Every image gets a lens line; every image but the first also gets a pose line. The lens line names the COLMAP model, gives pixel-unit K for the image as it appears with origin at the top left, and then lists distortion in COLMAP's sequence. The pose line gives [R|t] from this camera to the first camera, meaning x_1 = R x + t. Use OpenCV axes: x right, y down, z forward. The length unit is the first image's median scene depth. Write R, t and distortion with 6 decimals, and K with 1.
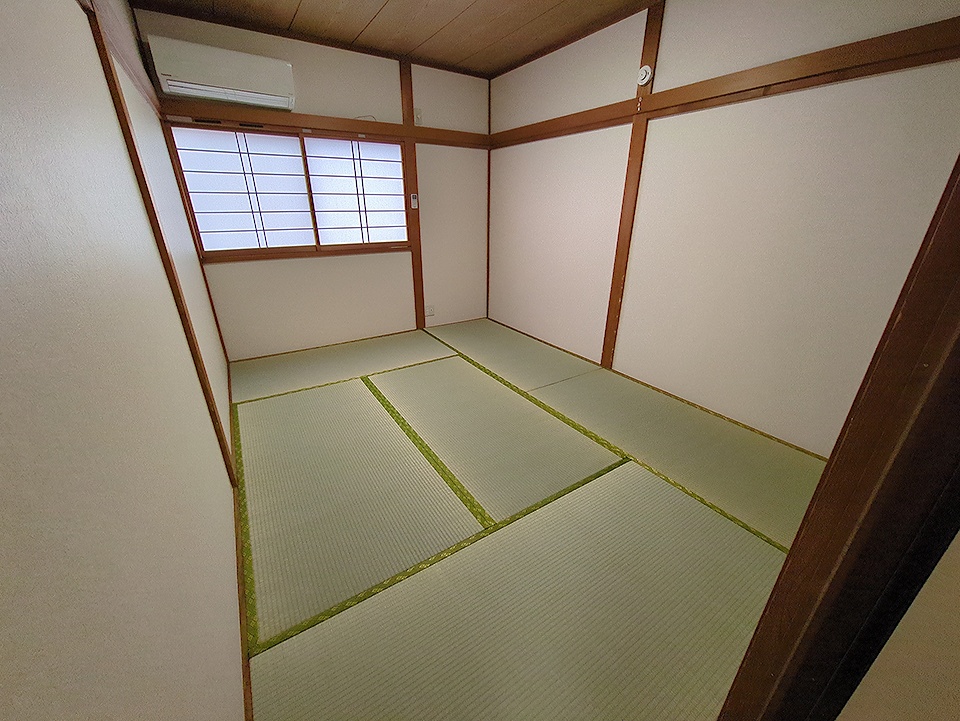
lens RADIAL K [[379.0, 0, 483.7], [0, 379.0, 362.8], [0, 0, 1]] dist [-0.000832, 0.000601]
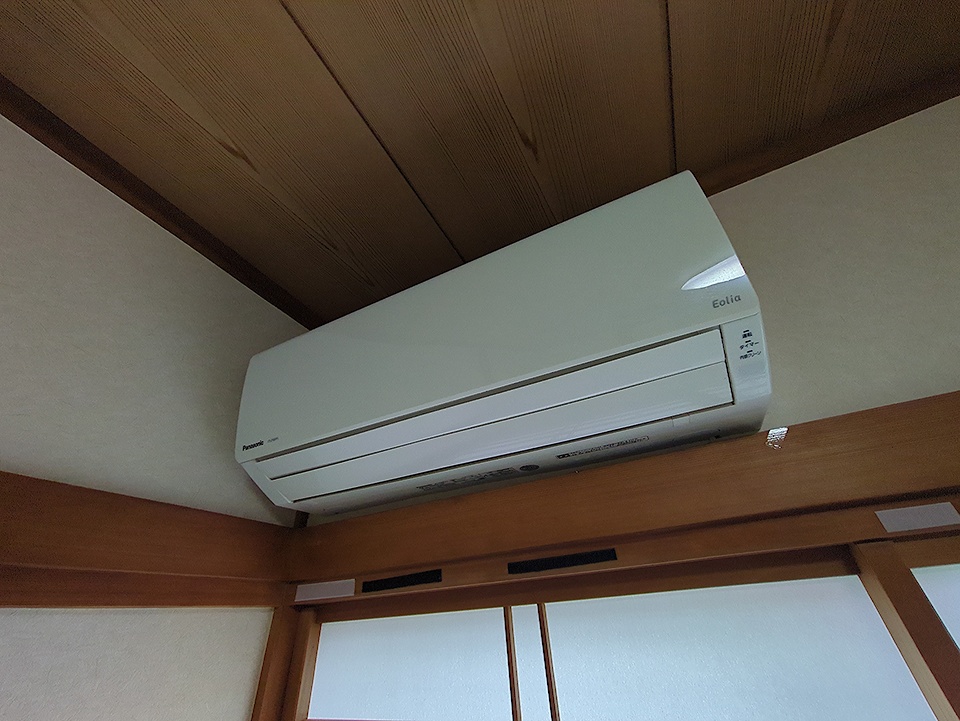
lens RADIAL K [[379.0, 0, 483.7], [0, 379.0, 362.8], [0, 0, 1]] dist [-0.000832, 0.000601]
pose [[0.513765, -0.513838, -0.687034, -0.386905], [-0.271133, 0.662516, -0.698254, -0.470413], [0.813961, 0.545017, 0.201059, 0.750498]]
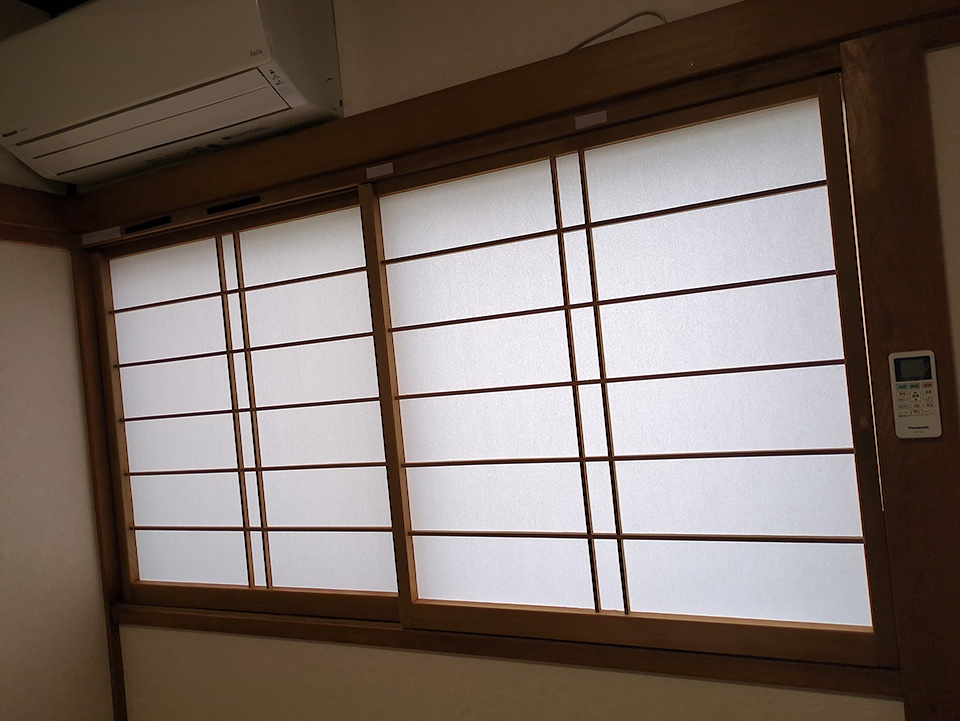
lens RADIAL K [[709.9, 0, 480.0], [0, 709.9, 360.5], [0, 0, 1]] dist [0.003447, -0.001650]
pose [[0.533804, -0.059175, -0.843535, -0.037102], [-0.234283, 0.948148, -0.214772, -0.371716], [0.812505, 0.312272, 0.492261, 0.785820]]
